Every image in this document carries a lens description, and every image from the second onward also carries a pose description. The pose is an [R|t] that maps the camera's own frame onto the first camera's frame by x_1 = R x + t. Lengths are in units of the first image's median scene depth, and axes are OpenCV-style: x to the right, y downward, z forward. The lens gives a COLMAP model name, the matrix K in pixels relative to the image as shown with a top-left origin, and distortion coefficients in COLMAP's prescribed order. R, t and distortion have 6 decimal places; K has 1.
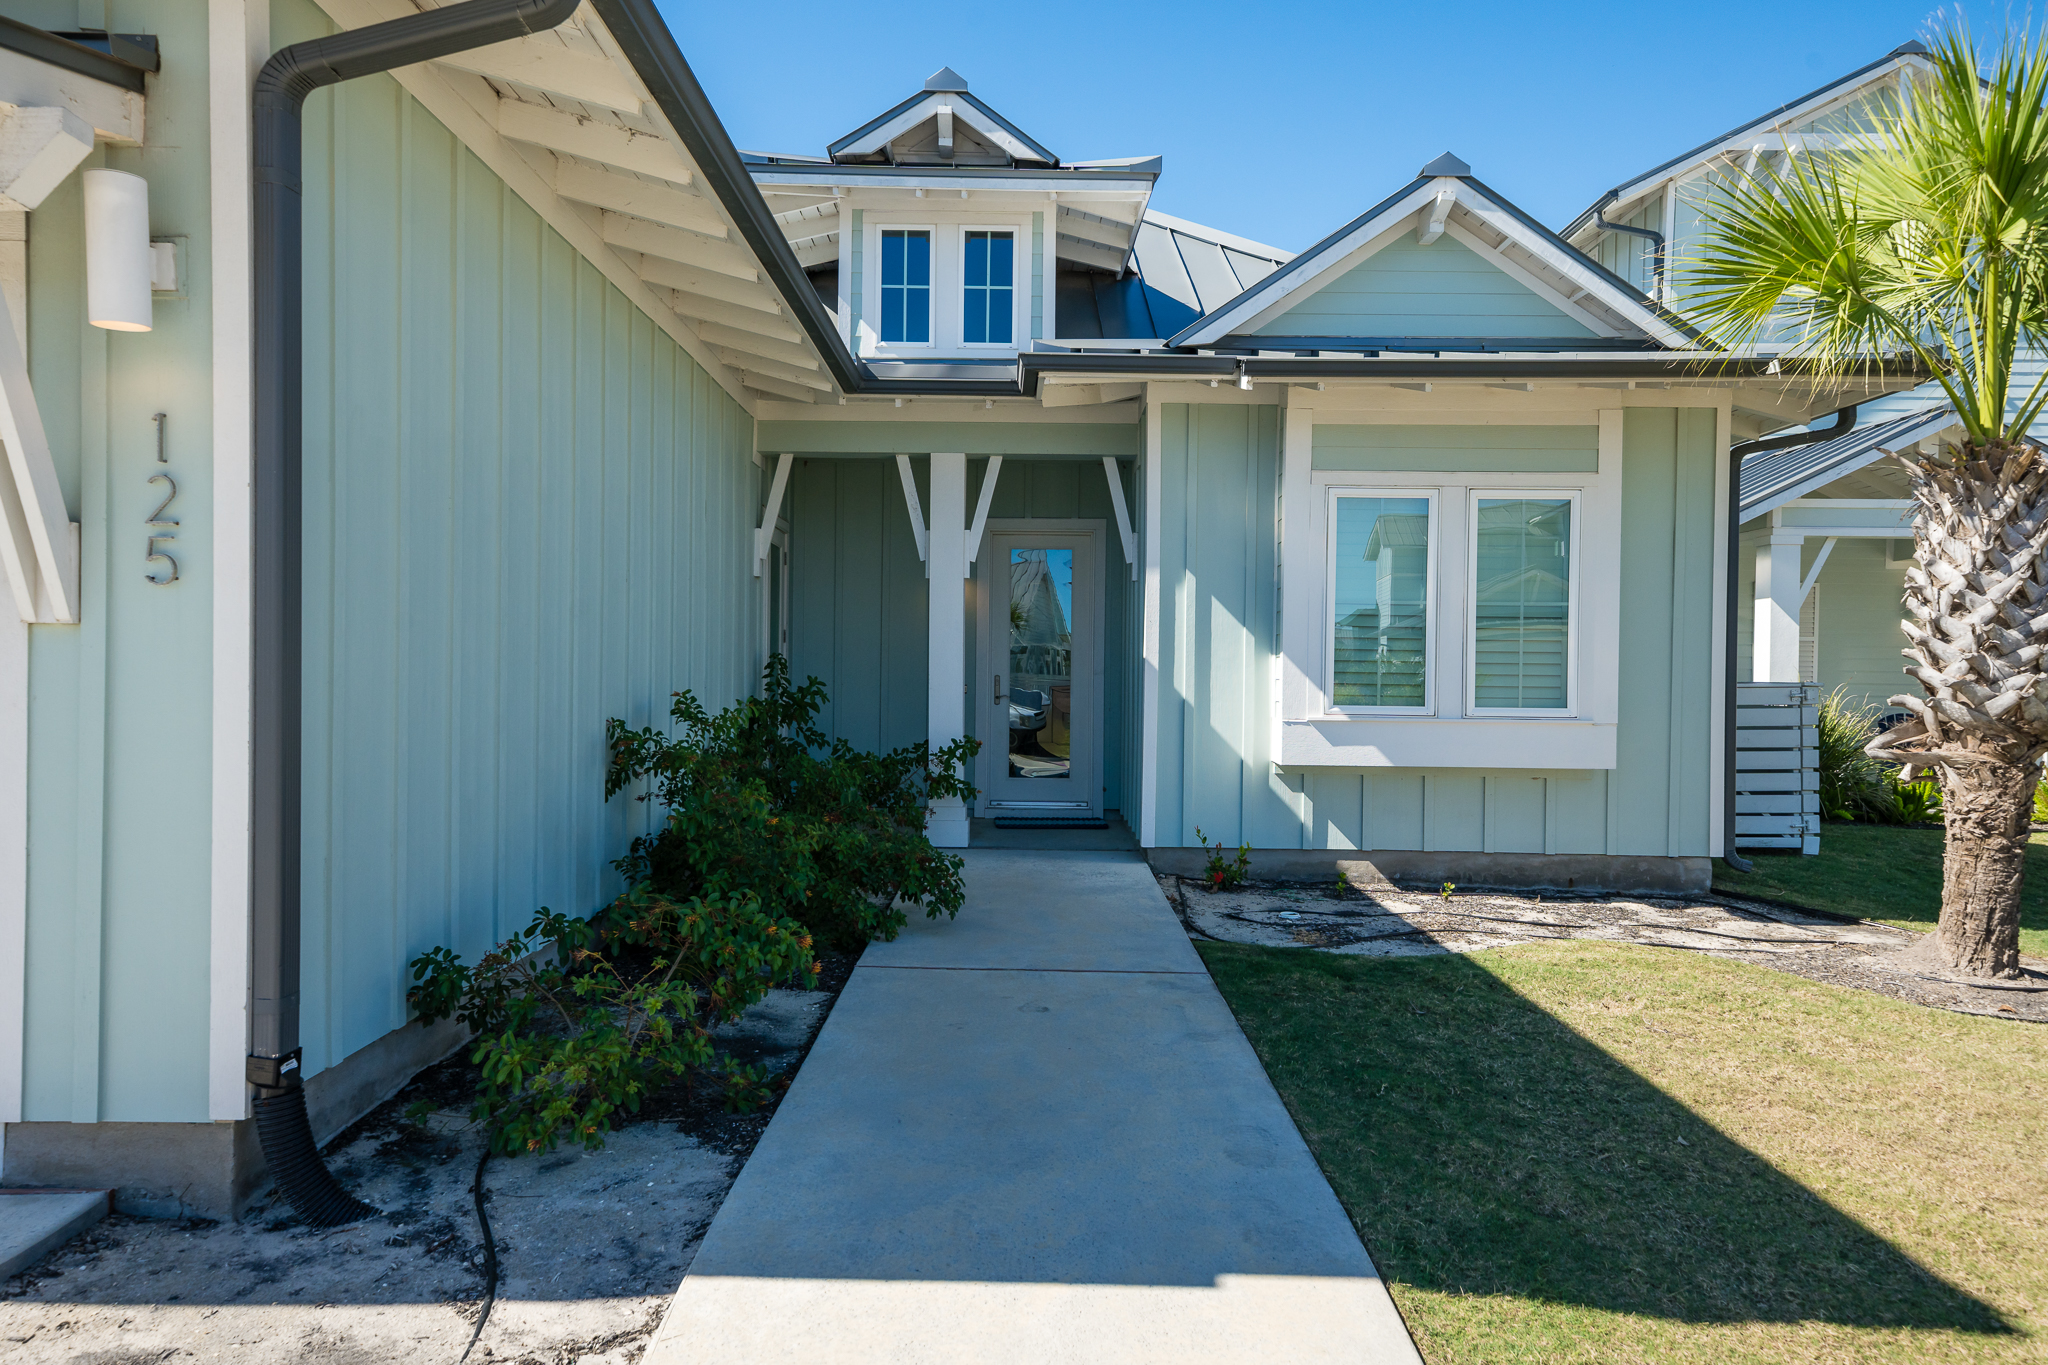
lens RADIAL K [[1278.2, 0, 969.4], [0, 1278.2, 680.8], [0, 0, 1]] dist [0.030632, -0.001047]
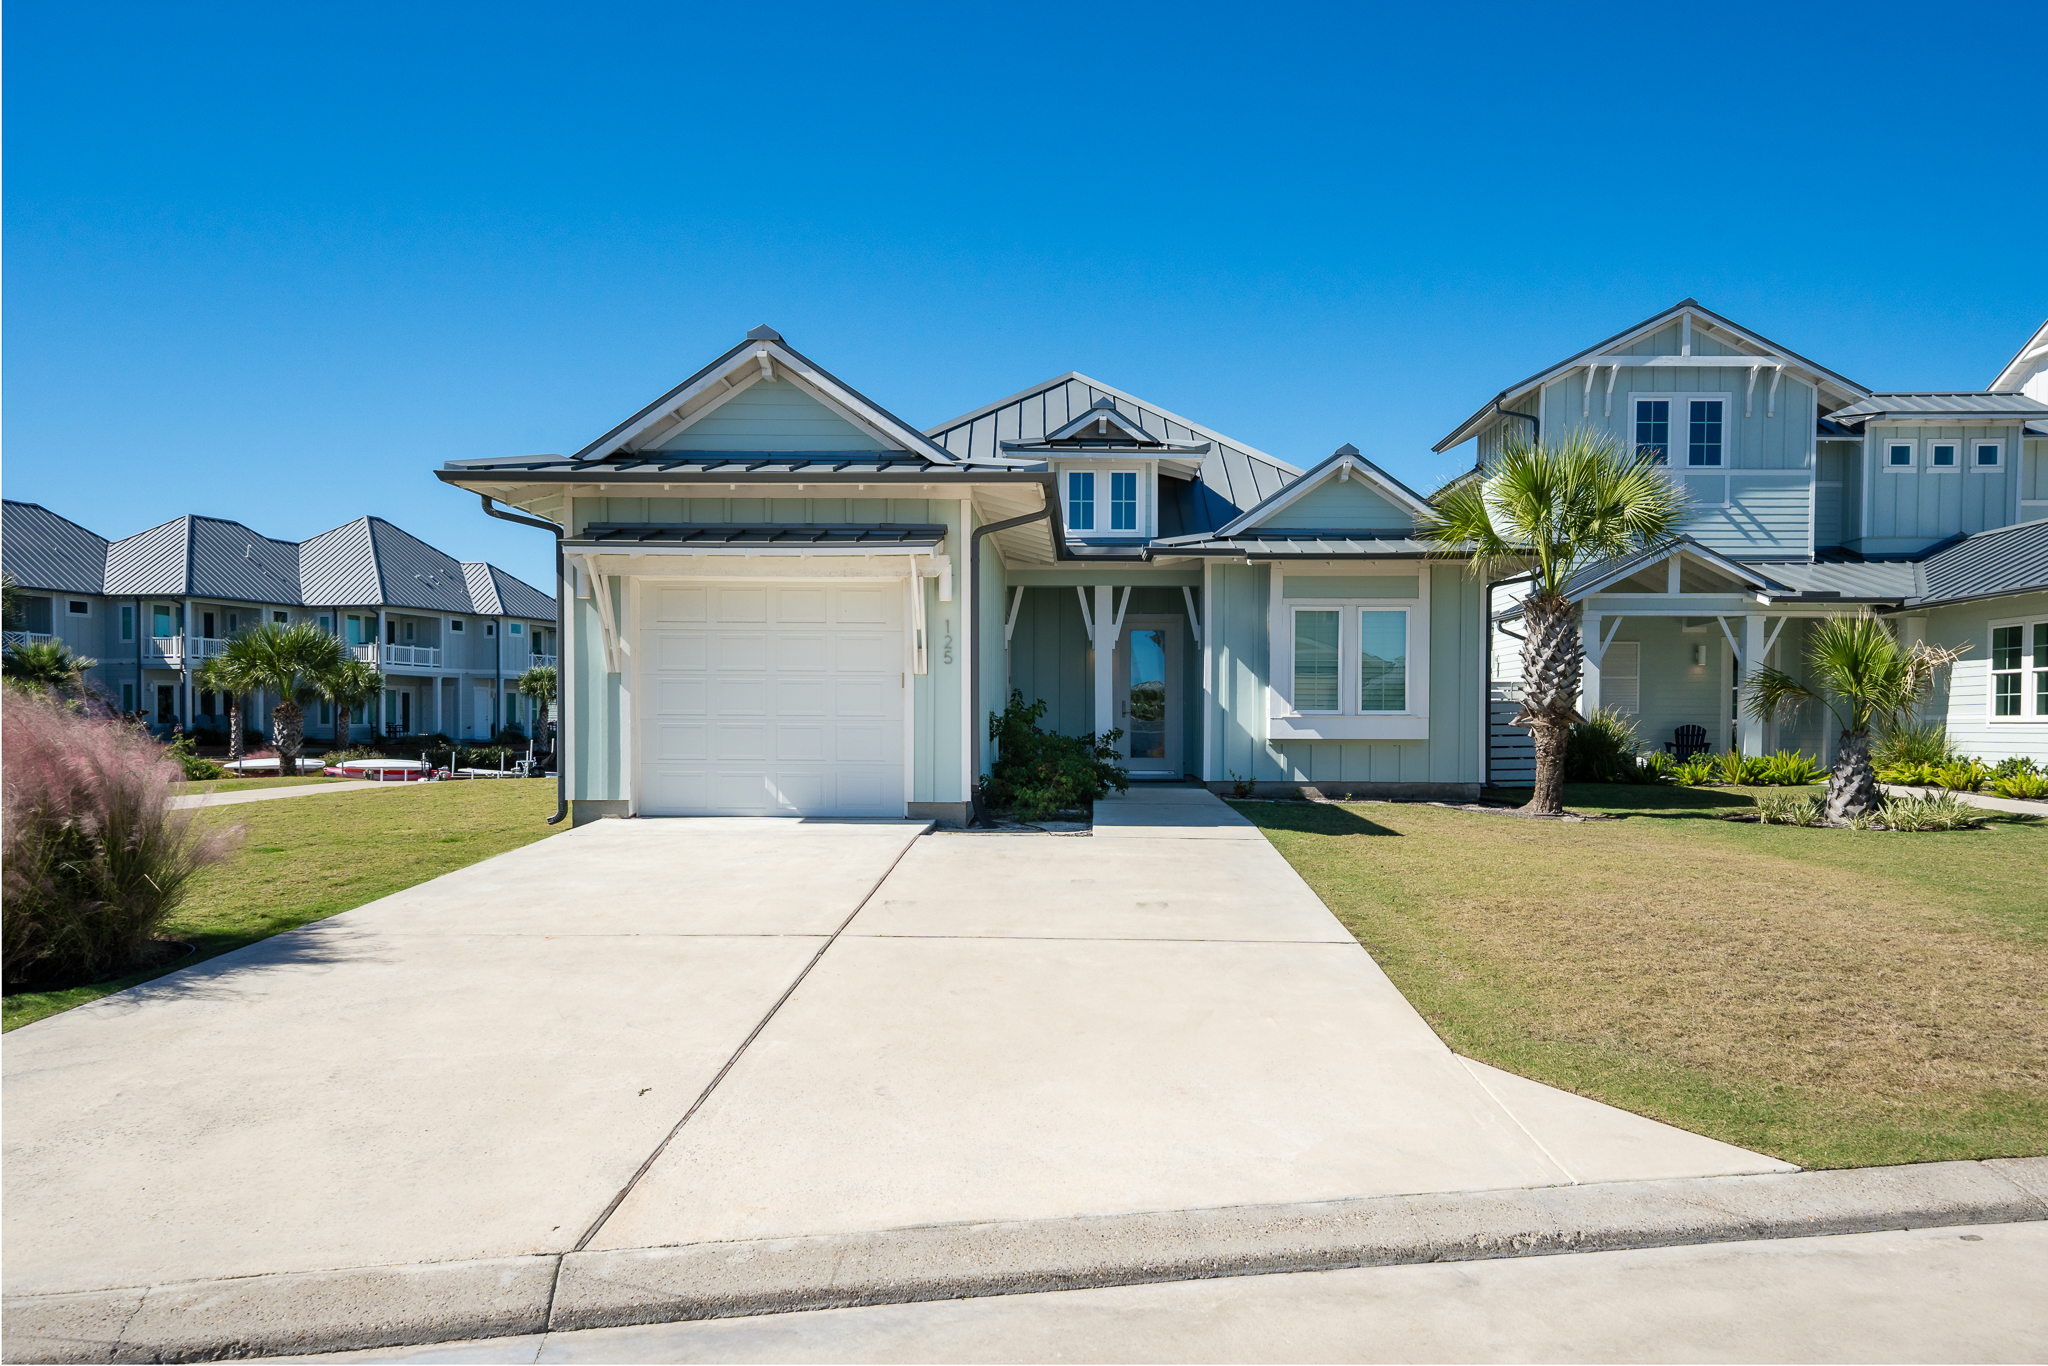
lens RADIAL K [[1434.3, 0, 1026.5], [0, 1434.3, 743.1], [0, 0, 1]] dist [0.029131, 0.002904]
pose [[0.999947, -0.008726, 0.005380, -0.159706], [0.008702, 0.999952, 0.004443, 0.056653], [-0.005418, -0.004396, 0.999976, -1.287430]]
